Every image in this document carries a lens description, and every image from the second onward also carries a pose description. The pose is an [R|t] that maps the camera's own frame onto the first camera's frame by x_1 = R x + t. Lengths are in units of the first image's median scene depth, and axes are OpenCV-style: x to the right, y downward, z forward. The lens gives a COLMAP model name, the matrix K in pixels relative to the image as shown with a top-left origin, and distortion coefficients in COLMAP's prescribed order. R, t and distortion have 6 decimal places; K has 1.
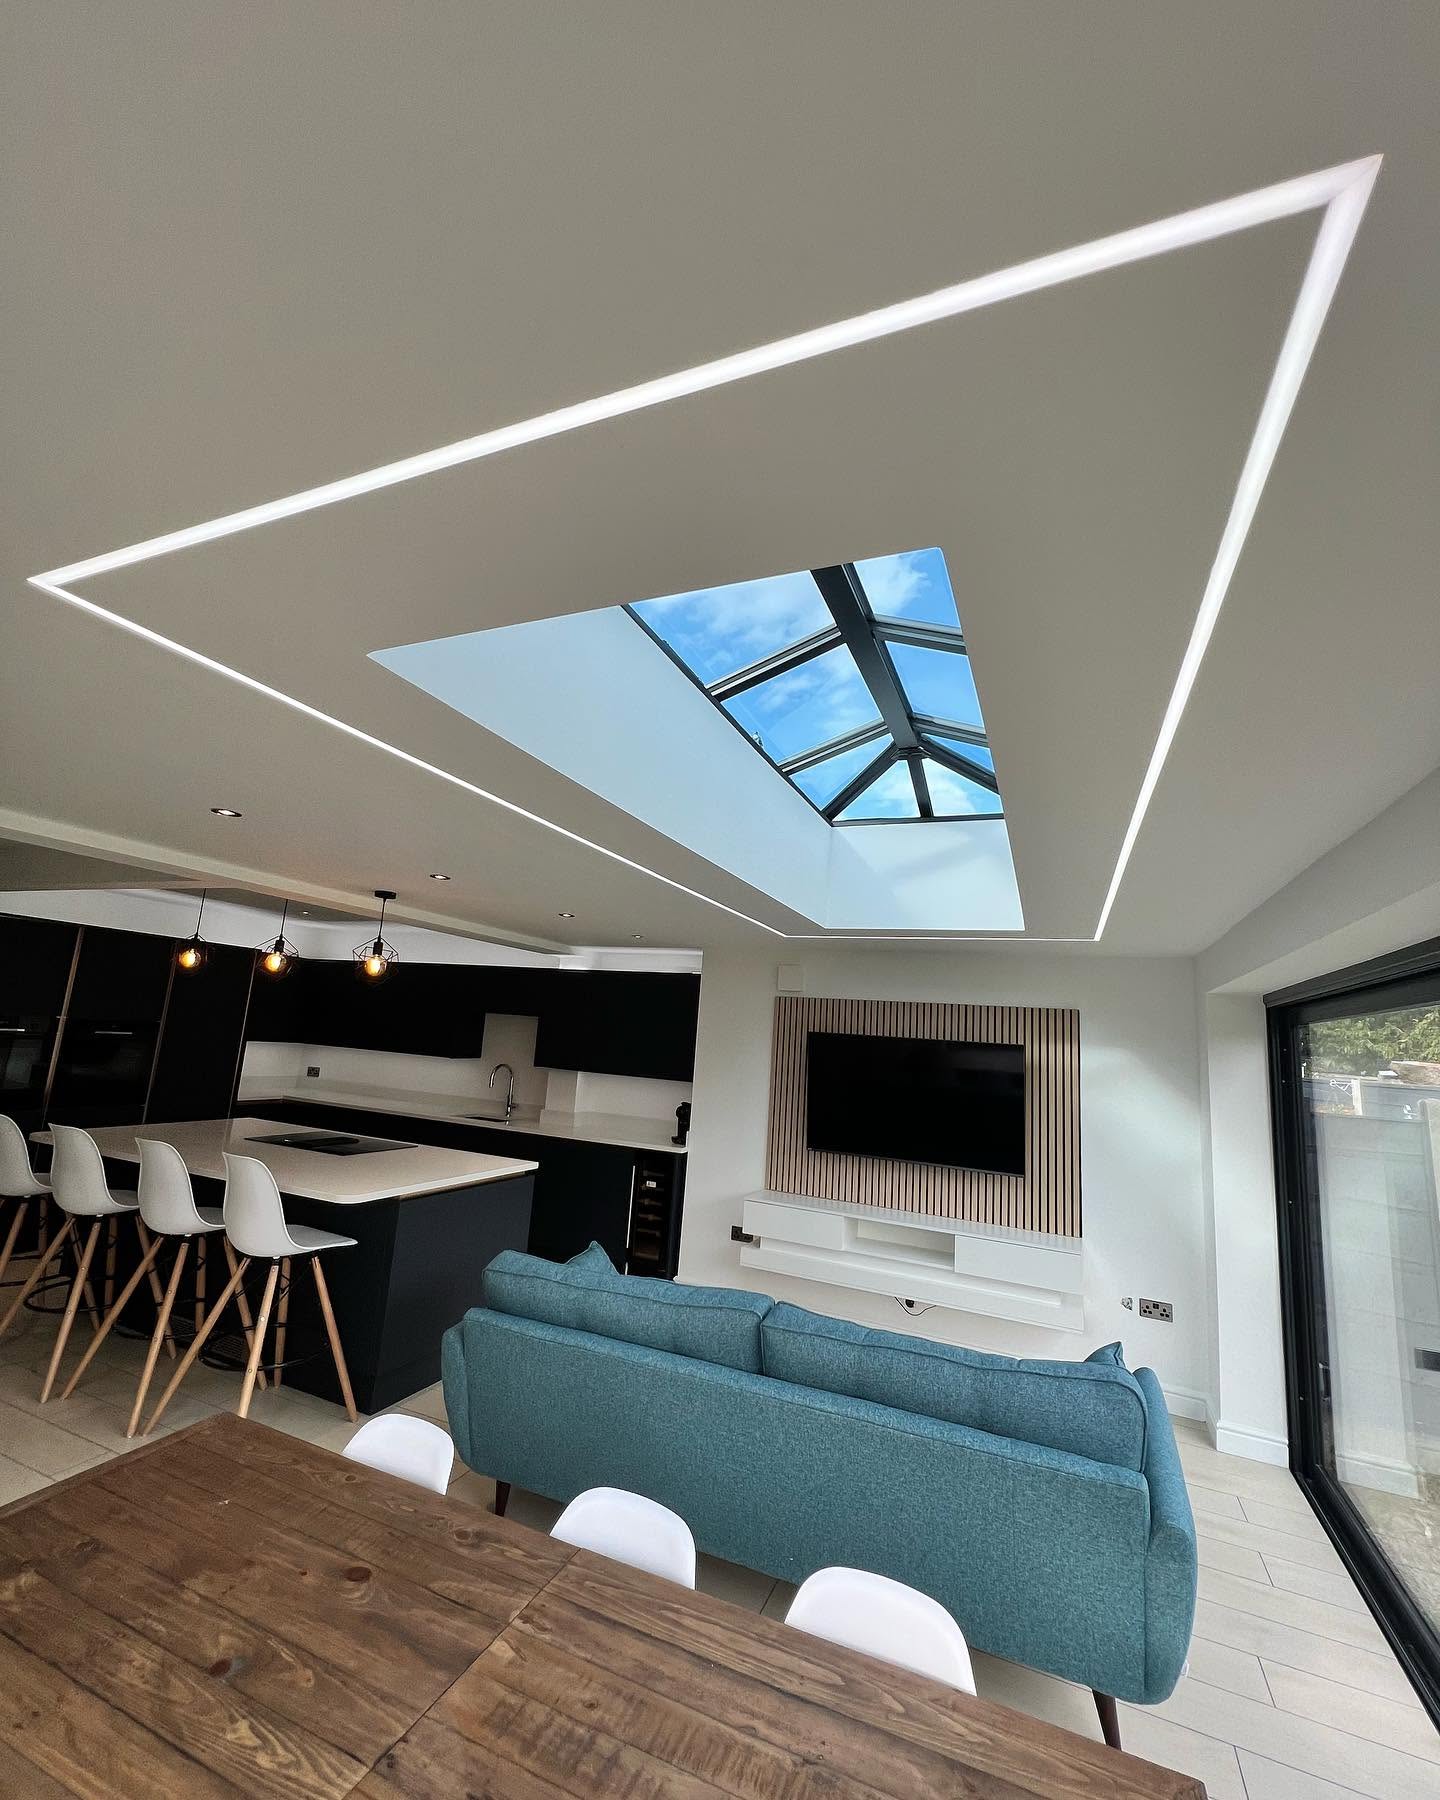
lens RADIAL K [[770.8, 0, 726.9], [0, 770.8, 906.5], [0, 0, 1]] dist [-0.001940, -0.000343]
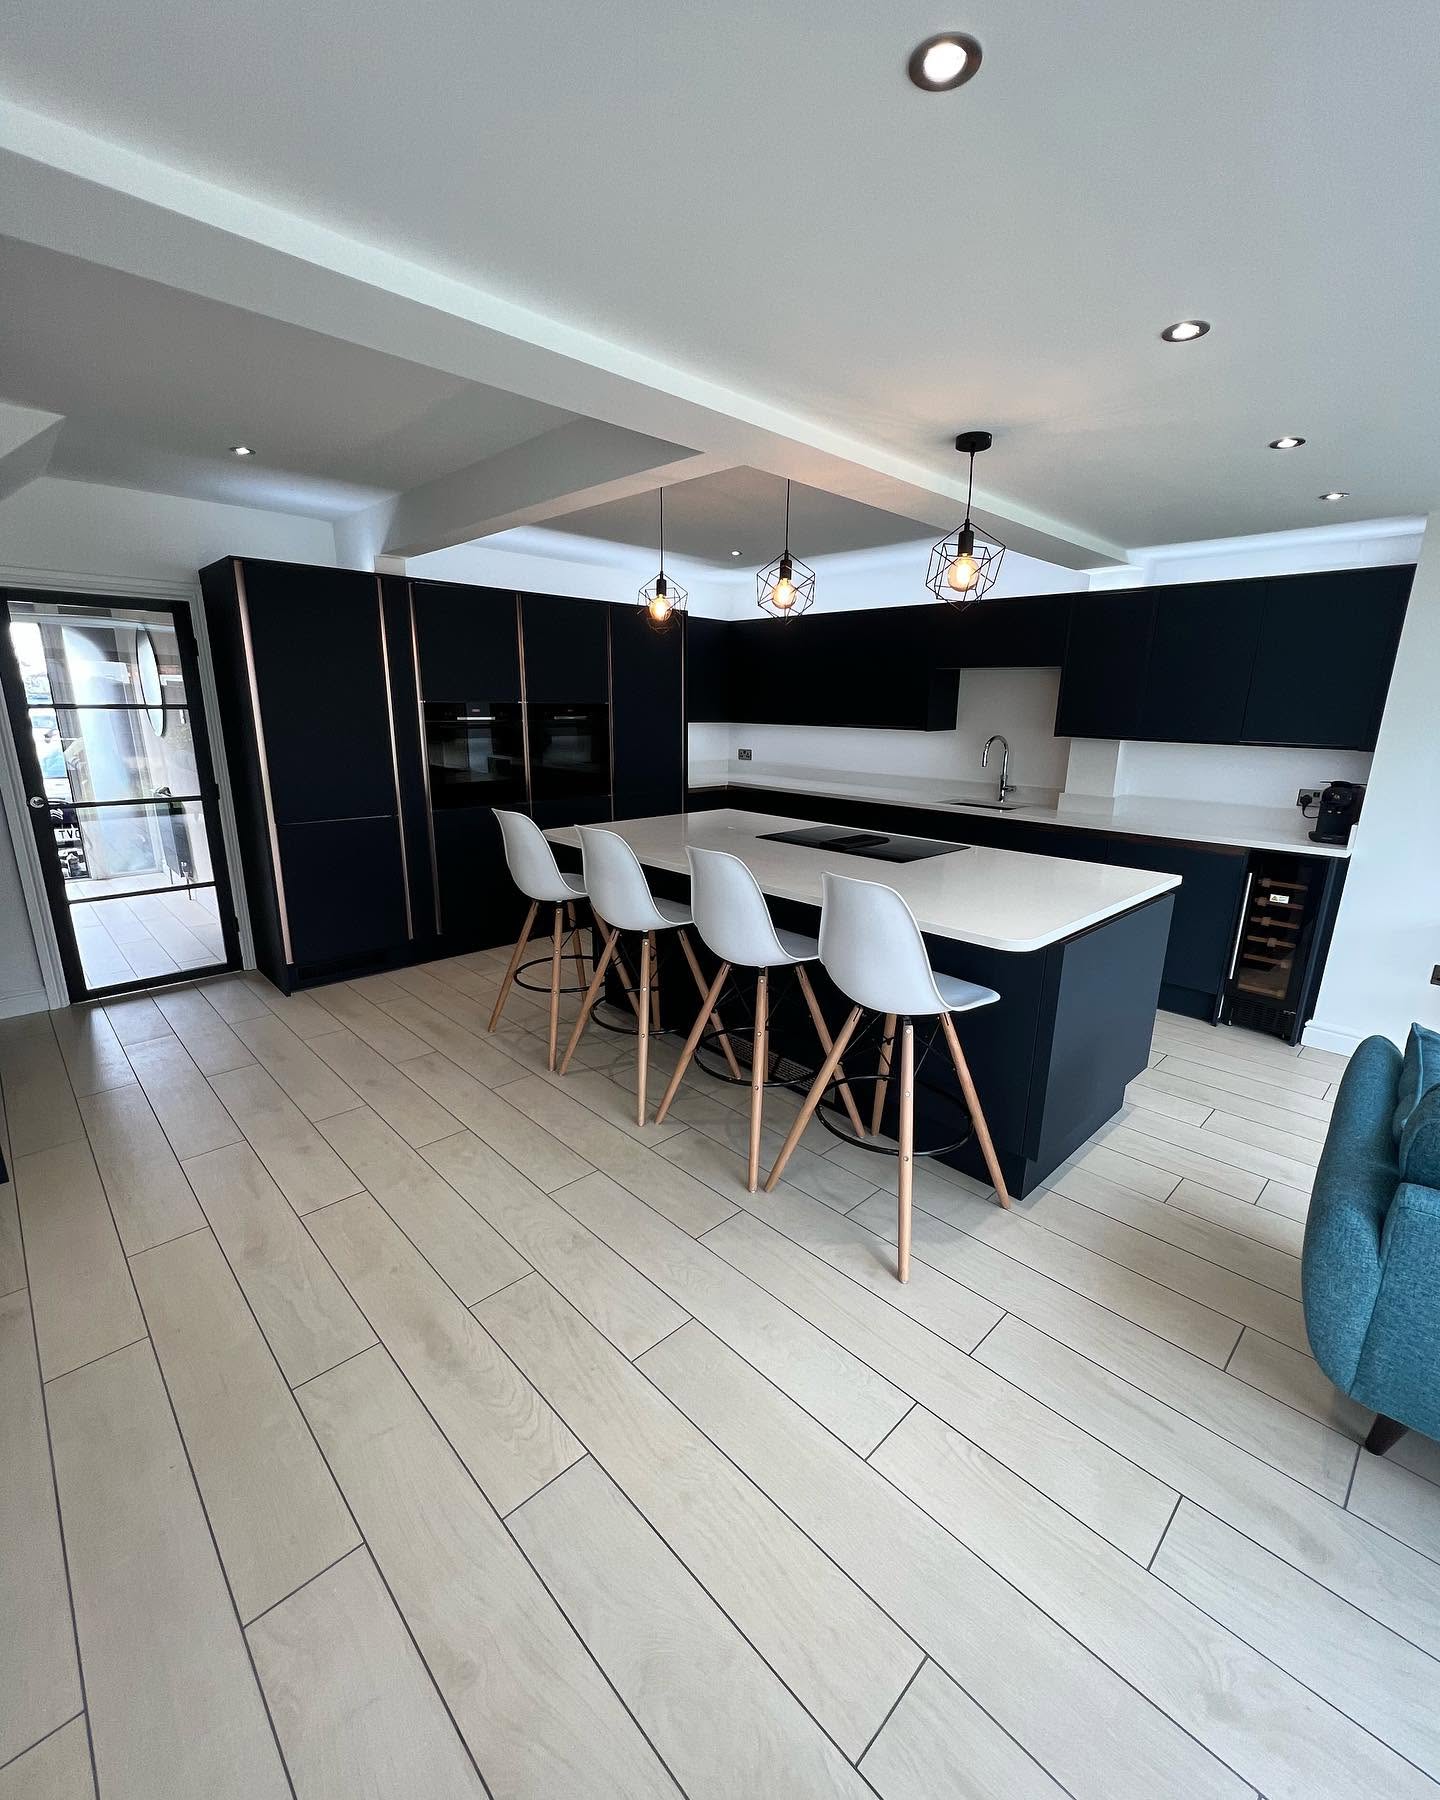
lens RADIAL K [[770.8, 0, 710.5], [0, 770.8, 906.3], [0, 0, 1]] dist [-0.001940, -0.000343]
pose [[0.918166, 0.042848, -0.393872, -0.289930], [0.118485, 0.918942, 0.376174, 0.048841], [0.378063, -0.392058, 0.838665, 0.230129]]
